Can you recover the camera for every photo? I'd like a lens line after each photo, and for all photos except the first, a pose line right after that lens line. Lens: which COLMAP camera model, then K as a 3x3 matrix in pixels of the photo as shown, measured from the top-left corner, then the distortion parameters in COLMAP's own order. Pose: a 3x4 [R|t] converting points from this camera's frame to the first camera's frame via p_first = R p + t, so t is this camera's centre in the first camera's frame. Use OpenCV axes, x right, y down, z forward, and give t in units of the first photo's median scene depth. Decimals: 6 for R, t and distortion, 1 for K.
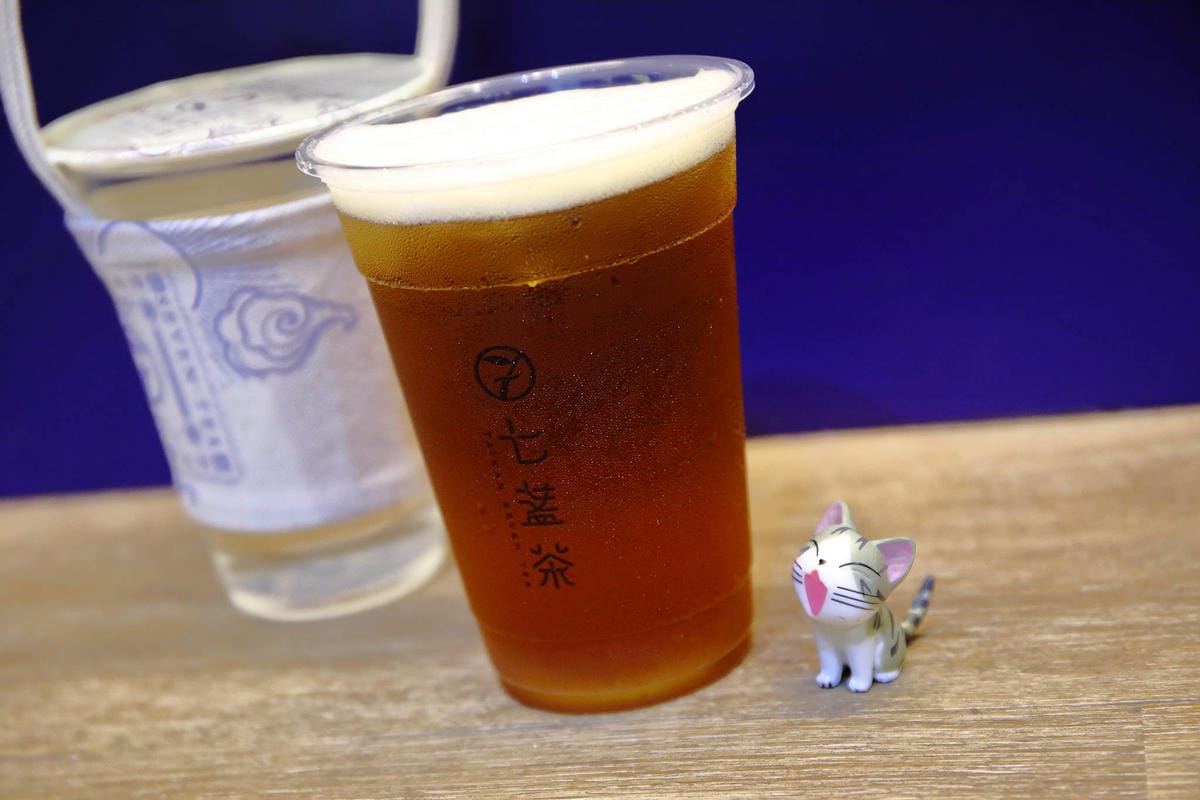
lens RADIAL K [[2028.8, 0, 607.7], [0, 2028.8, 402.4], [0, 0, 1]] dist [0.039063, 0.000000]
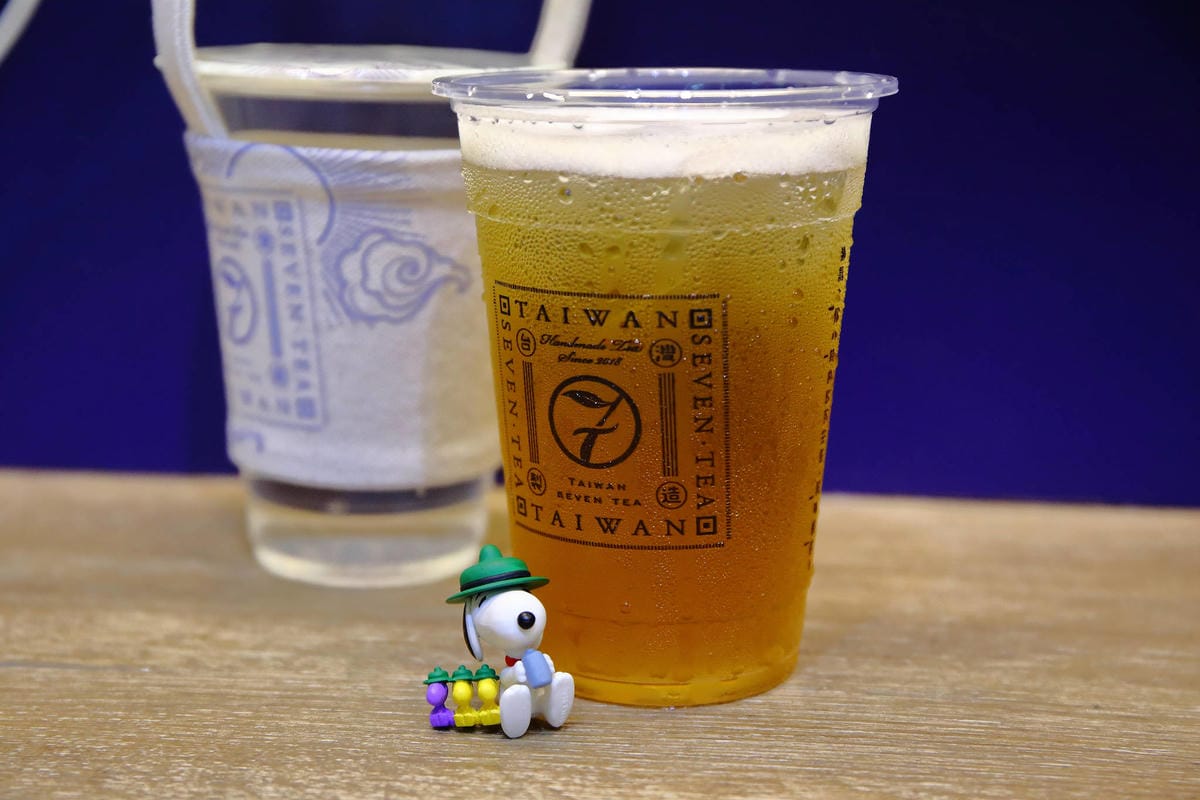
lens RADIAL K [[2028.8, 0, 597.5], [0, 2028.8, 403.7], [0, 0, 1]] dist [0.039063, 0.000000]
pose [[0.977477, 0.146007, 0.152386, -0.211447], [-0.126787, 0.983498, -0.129058, 0.142691], [-0.168714, 0.106831, 0.979858, 0.014354]]
